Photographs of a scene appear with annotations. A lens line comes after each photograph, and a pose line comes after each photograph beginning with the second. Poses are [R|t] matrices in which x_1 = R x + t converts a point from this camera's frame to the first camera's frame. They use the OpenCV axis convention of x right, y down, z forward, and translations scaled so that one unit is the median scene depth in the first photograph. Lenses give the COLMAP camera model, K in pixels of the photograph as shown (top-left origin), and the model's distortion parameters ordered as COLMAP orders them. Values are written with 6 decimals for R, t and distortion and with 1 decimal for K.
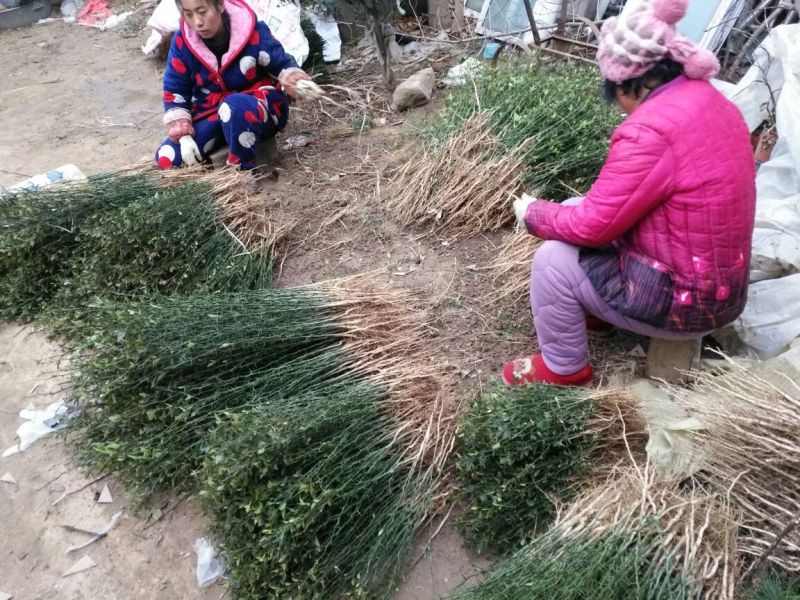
lens RADIAL K [[610.2, 0, 399.1], [0, 610.2, 301.8], [0, 0, 1]] dist [-0.044452, 0.034130]
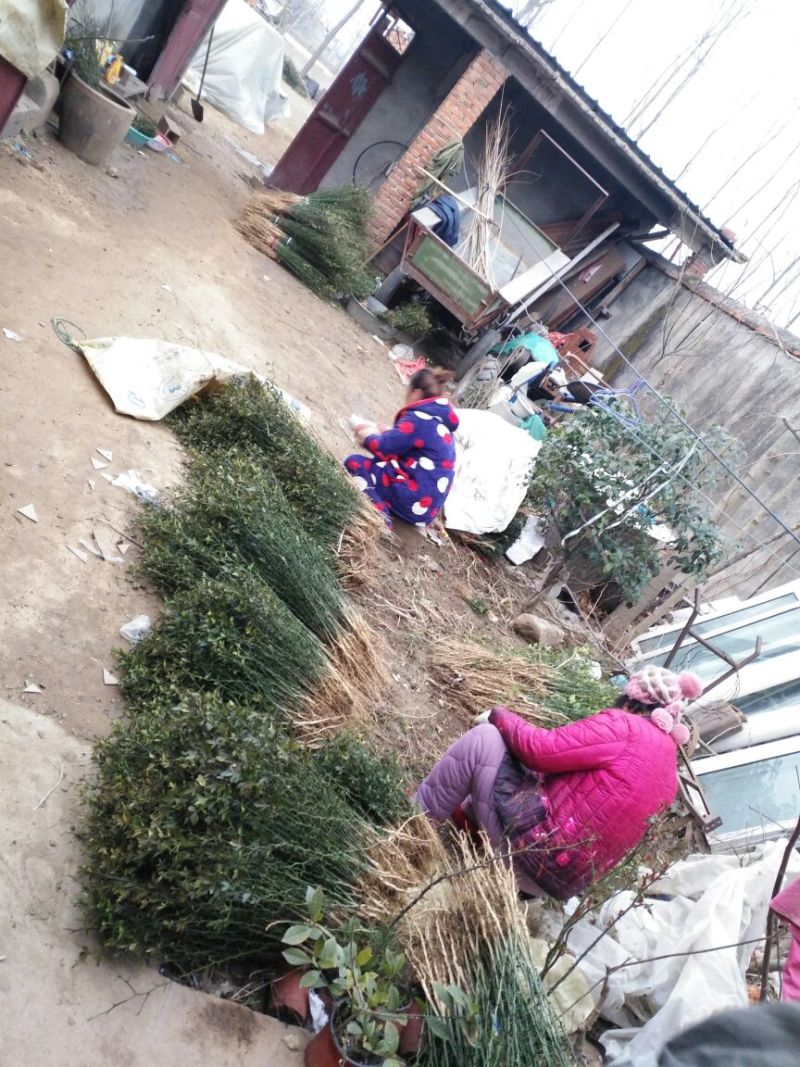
lens RADIAL K [[813.9, 0, 401.5], [0, 813.9, 532.2], [0, 0, 1]] dist [-0.044452, 0.034130]
pose [[0.579115, 0.771169, -0.264432, 0.185266], [-0.808592, 0.501976, -0.306918, 0.252611], [-0.103947, 0.391559, 0.914263, -0.425442]]
